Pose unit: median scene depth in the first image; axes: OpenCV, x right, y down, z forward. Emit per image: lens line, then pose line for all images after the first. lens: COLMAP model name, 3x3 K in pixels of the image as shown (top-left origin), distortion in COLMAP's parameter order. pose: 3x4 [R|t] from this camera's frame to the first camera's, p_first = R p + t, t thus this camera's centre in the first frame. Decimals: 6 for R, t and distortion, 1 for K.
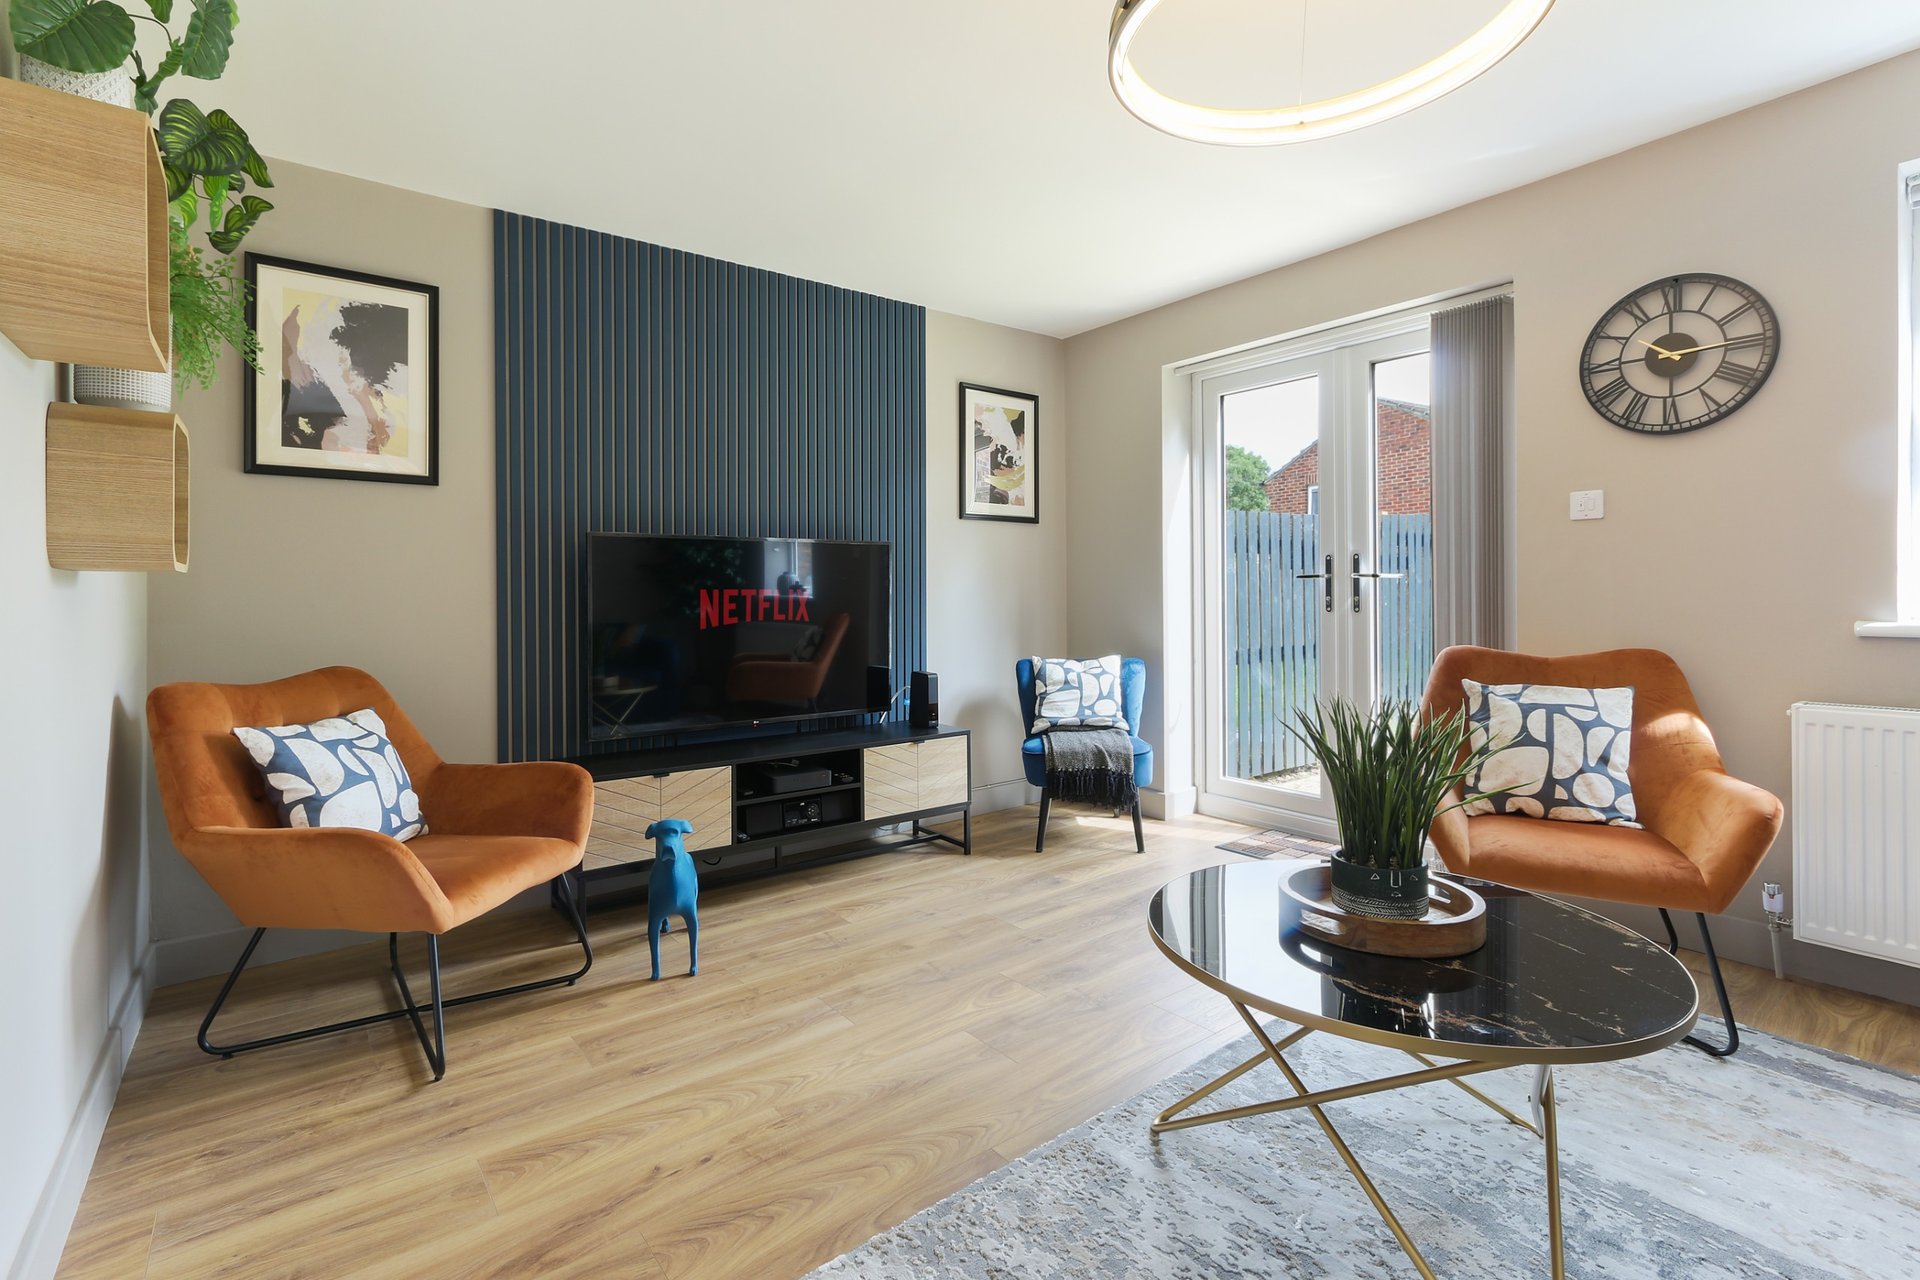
lens RADIAL K [[875.3, 0, 953.7], [0, 875.3, 597.6], [0, 0, 1]] dist [-0.001474, 0.000261]
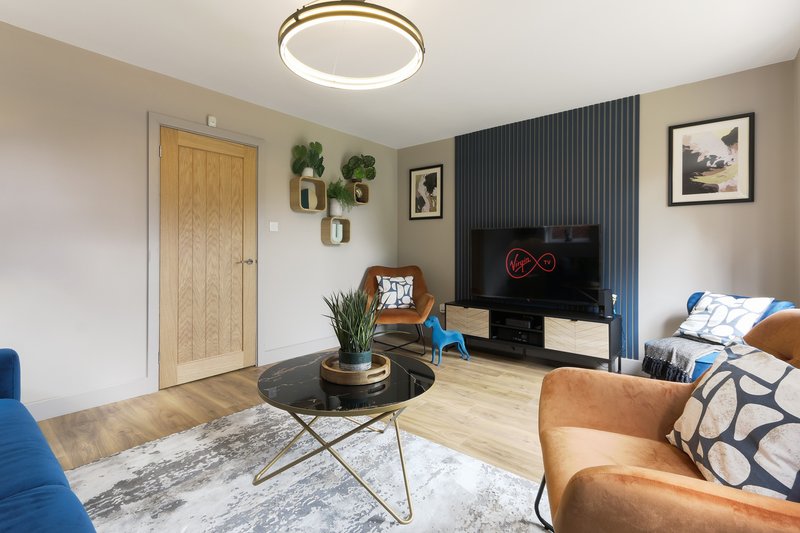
lens RADIAL K [[364.7, 0, 391.3], [0, 364.7, 246.5], [0, 0, 1]] dist [-0.001474, 0.000261]
pose [[0.227590, 0.003377, -0.973751, 0.819908], [-0.007290, 0.999972, 0.001764, -0.011704], [0.973730, 0.006697, 0.227609, 0.433135]]
